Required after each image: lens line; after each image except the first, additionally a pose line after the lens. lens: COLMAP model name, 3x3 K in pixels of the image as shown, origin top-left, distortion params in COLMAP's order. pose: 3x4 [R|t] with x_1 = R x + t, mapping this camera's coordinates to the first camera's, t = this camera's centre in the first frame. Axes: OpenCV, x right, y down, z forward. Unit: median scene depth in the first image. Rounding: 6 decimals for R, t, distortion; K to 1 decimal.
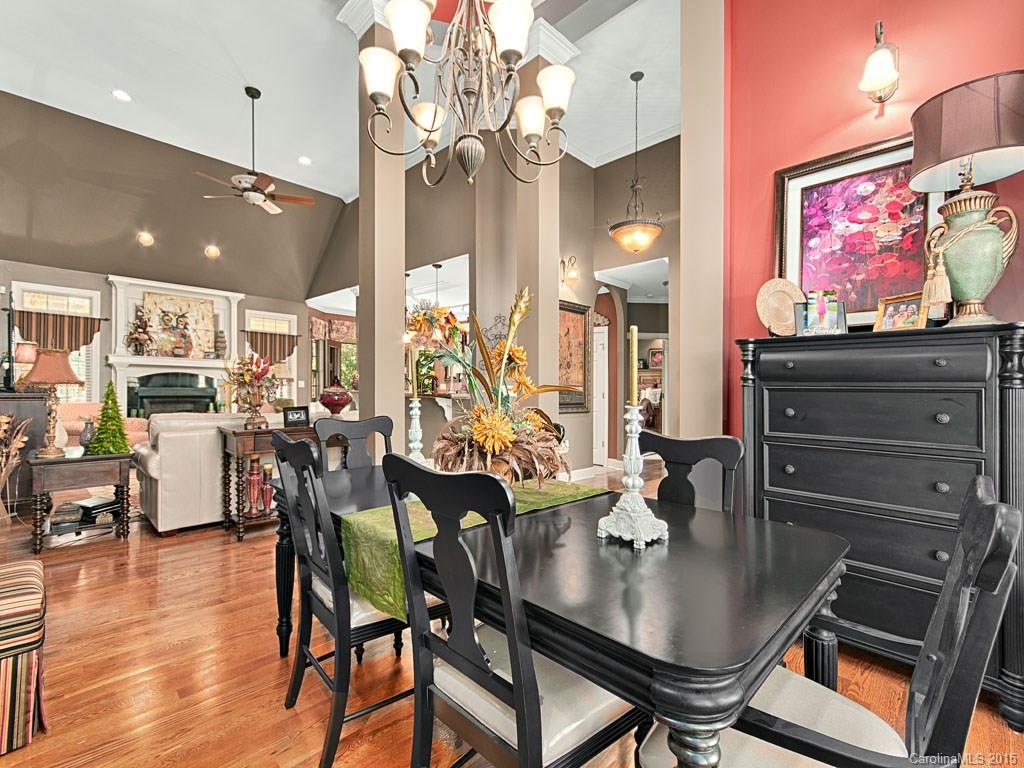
lens RADIAL K [[456.7, 0, 509.1], [0, 456.7, 378.3], [0, 0, 1]] dist [0.009168, -0.000058]
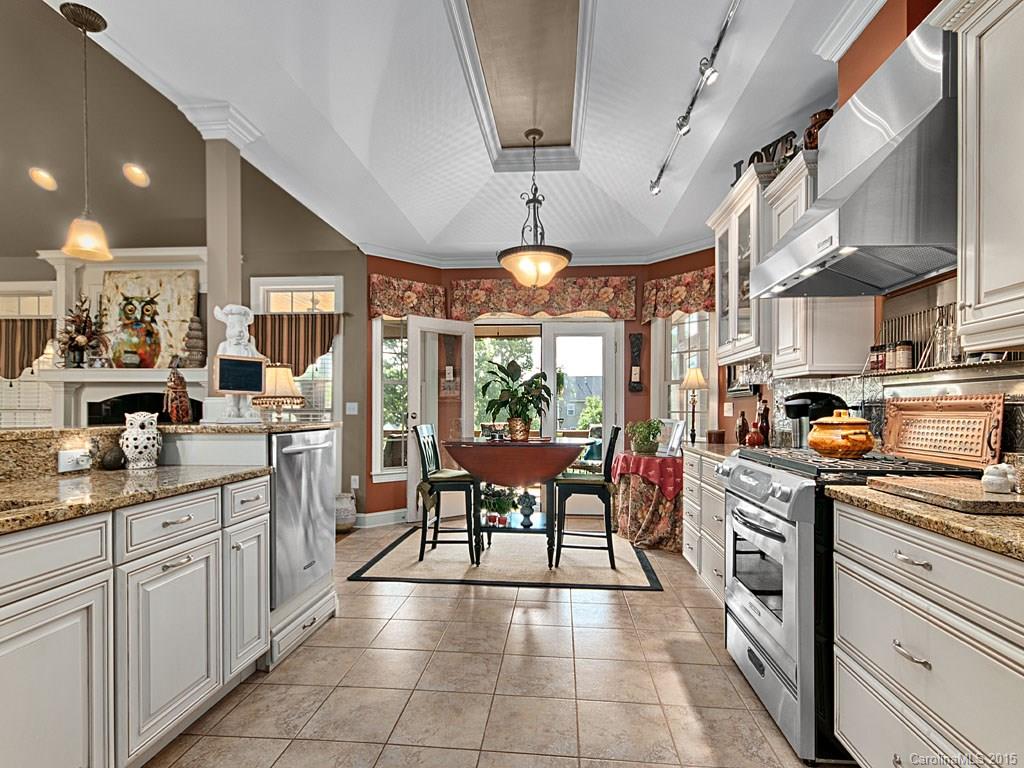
lens RADIAL K [[456.7, 0, 516.4], [0, 456.7, 410.8], [0, 0, 1]] dist [0.009168, -0.000058]
pose [[0.608608, -0.010274, -0.793404, 0.083106], [0.028047, 0.999570, 0.008571, 0.021044], [0.792975, -0.027469, 0.608635, 1.042756]]
